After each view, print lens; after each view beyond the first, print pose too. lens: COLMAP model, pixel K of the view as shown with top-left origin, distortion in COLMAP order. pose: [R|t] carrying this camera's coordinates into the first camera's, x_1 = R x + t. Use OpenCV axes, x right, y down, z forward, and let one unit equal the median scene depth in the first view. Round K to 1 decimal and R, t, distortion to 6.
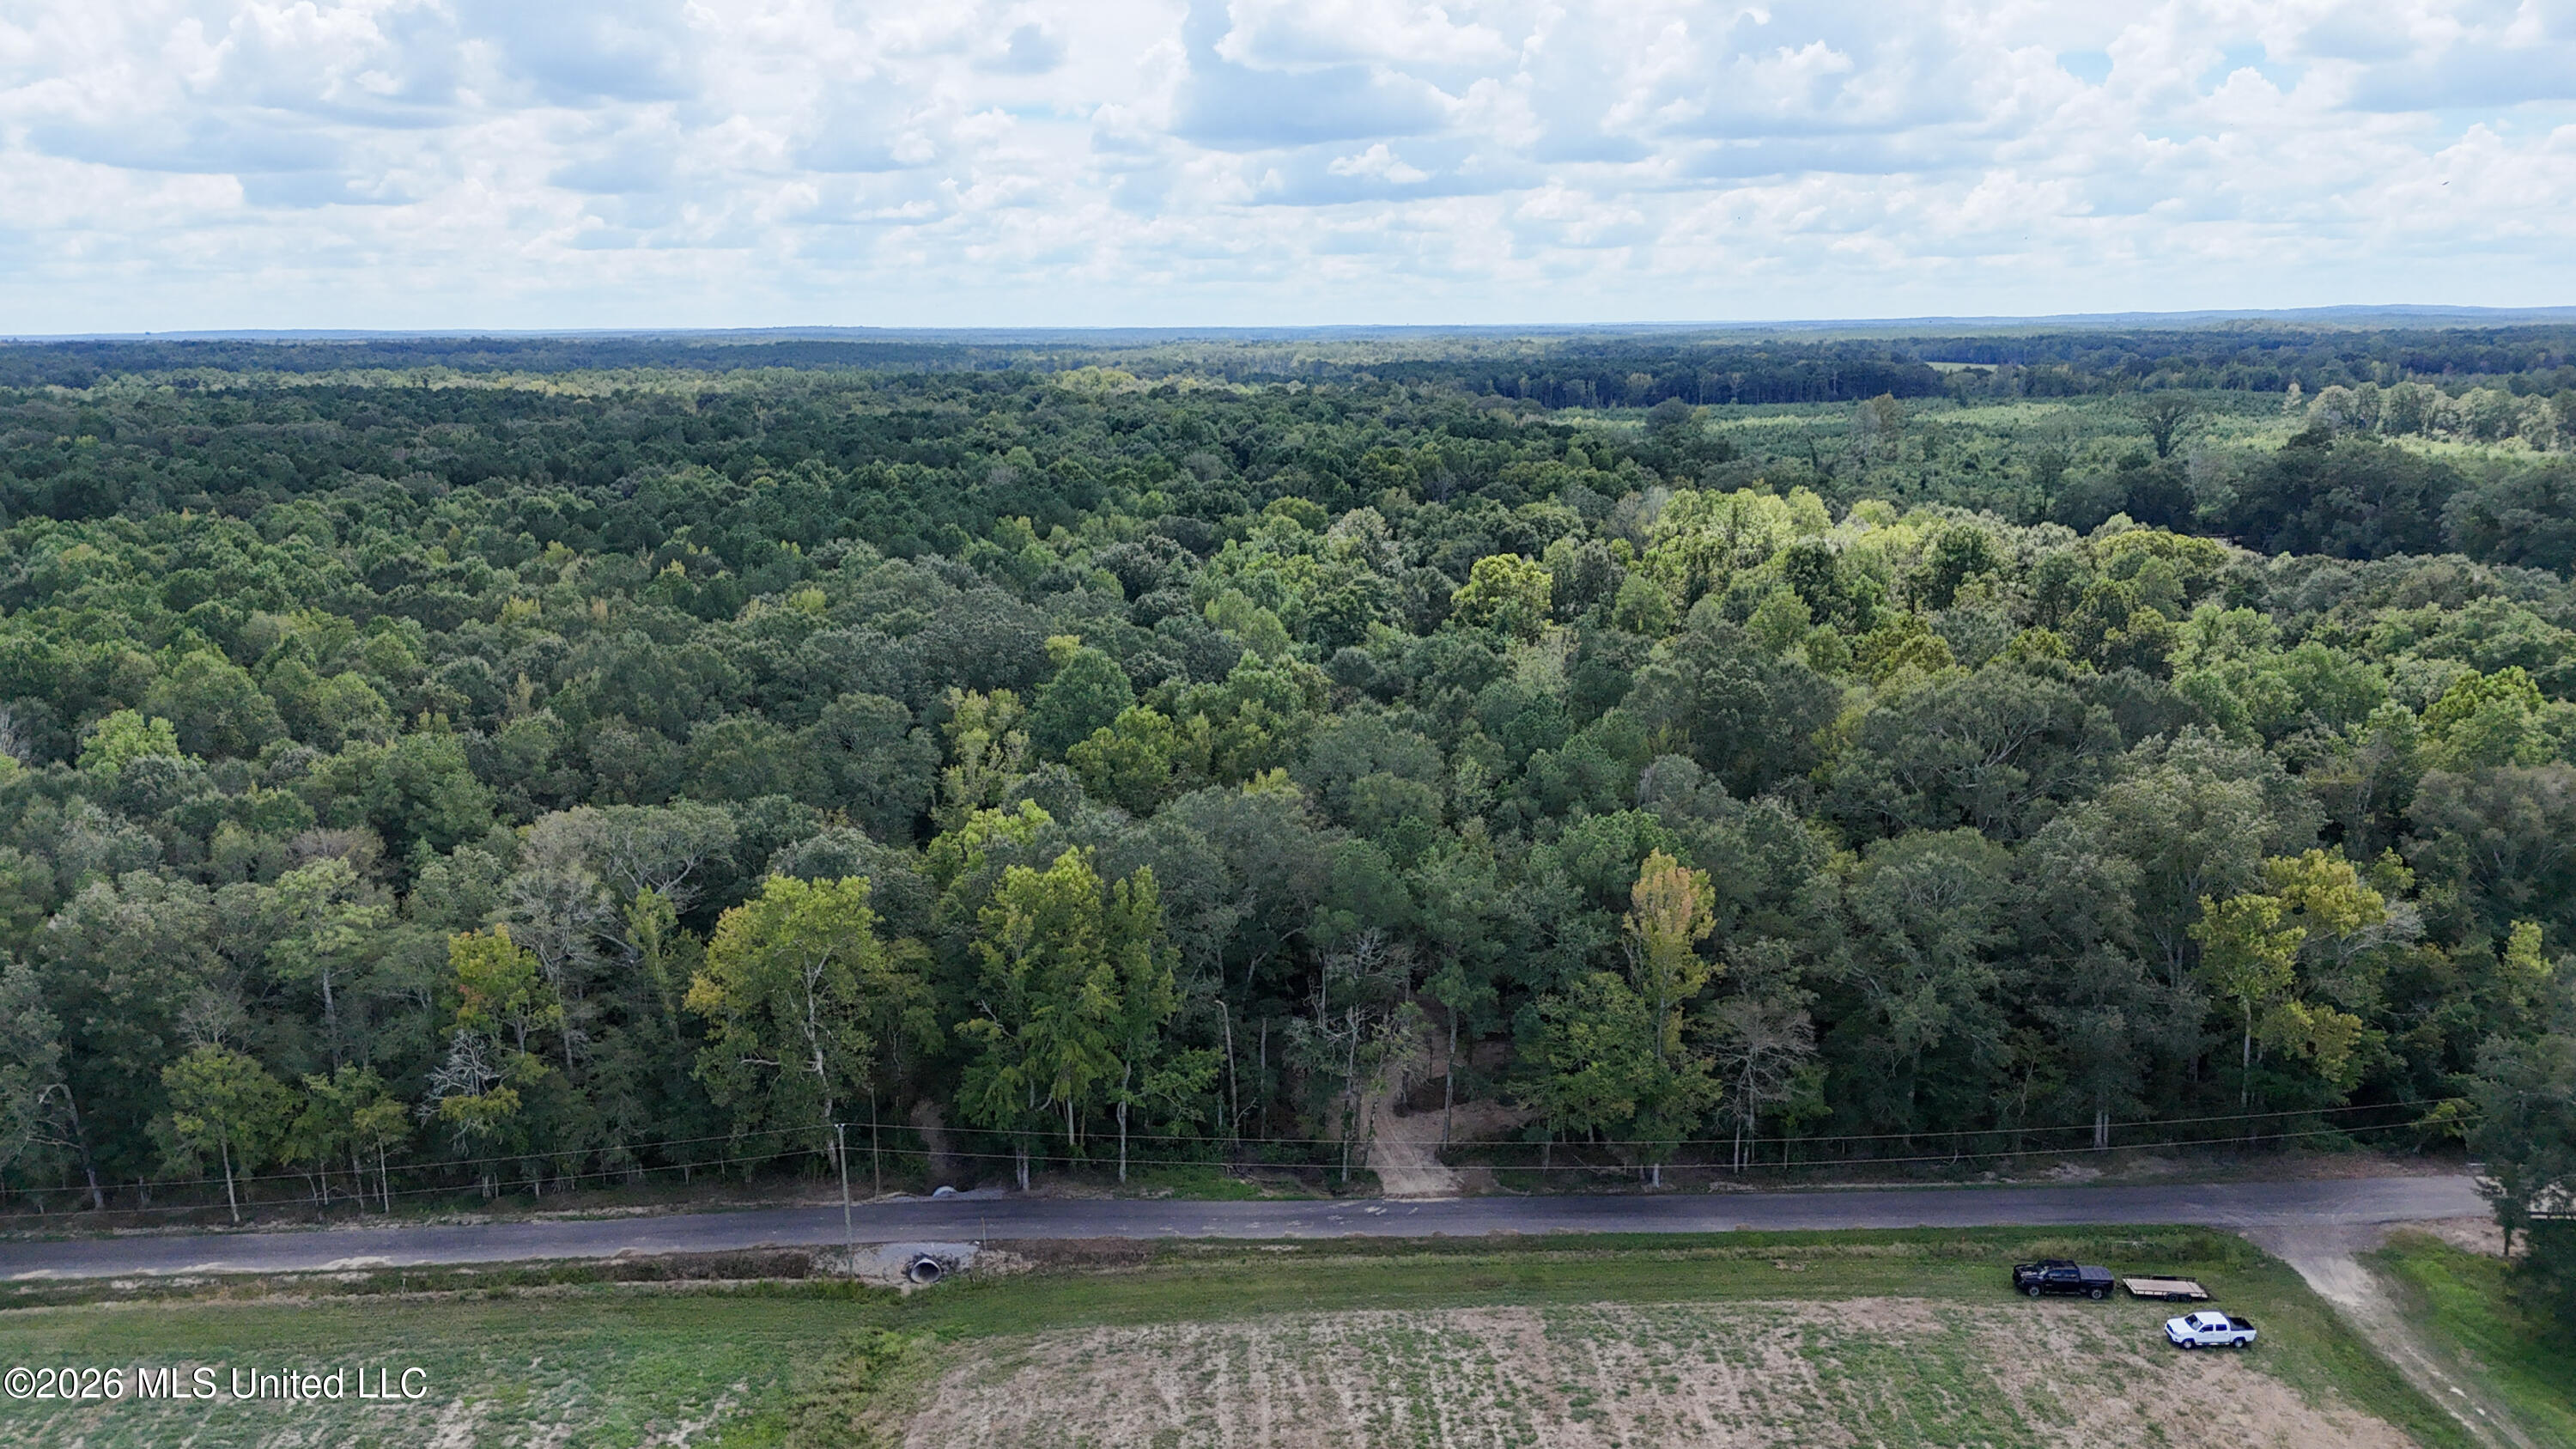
lens RADIAL K [[1878.5, 0, 1295.6], [0, 1878.5, 743.0], [0, 0, 1]] dist [0.064580, -0.061901]
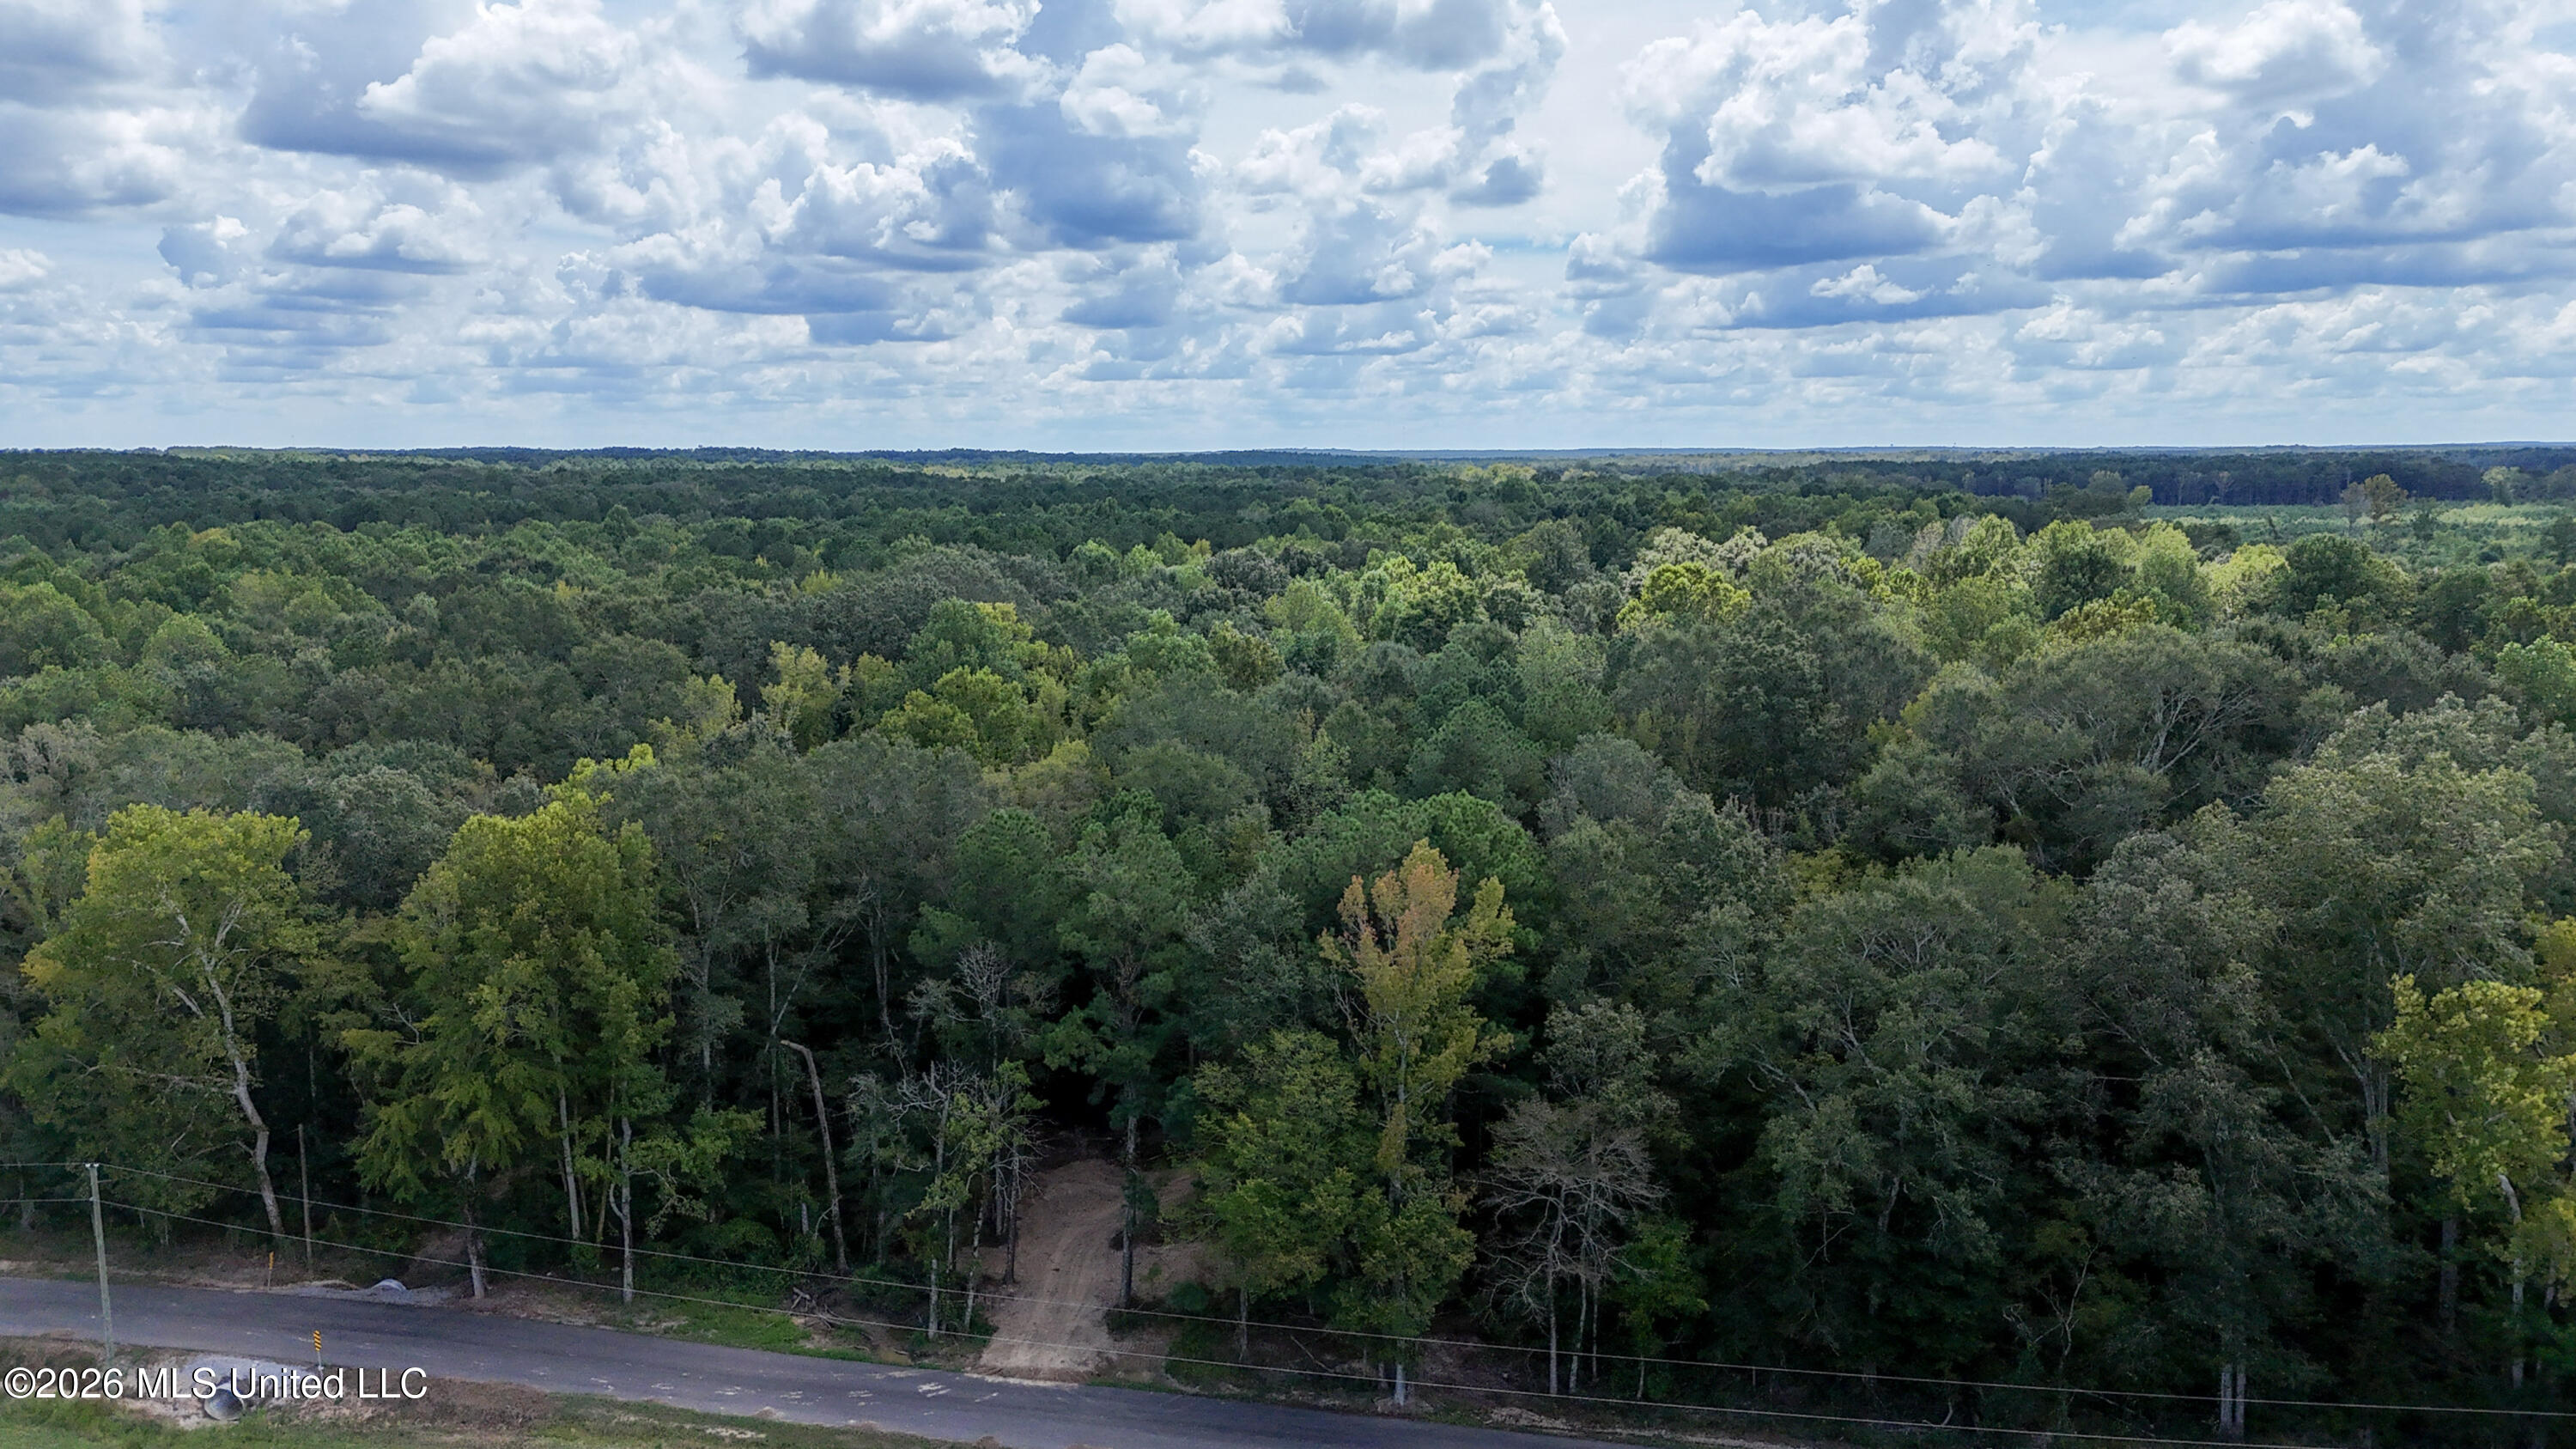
lens RADIAL K [[1878.5, 0, 1289.0], [0, 1878.5, 721.2], [0, 0, 1]] dist [0.064580, -0.061901]
pose [[0.969353, 0.037905, -0.242729, 0.230463], [-0.055912, 0.996136, -0.067730, 0.047783], [0.239224, 0.079226, 0.967727, 0.306279]]
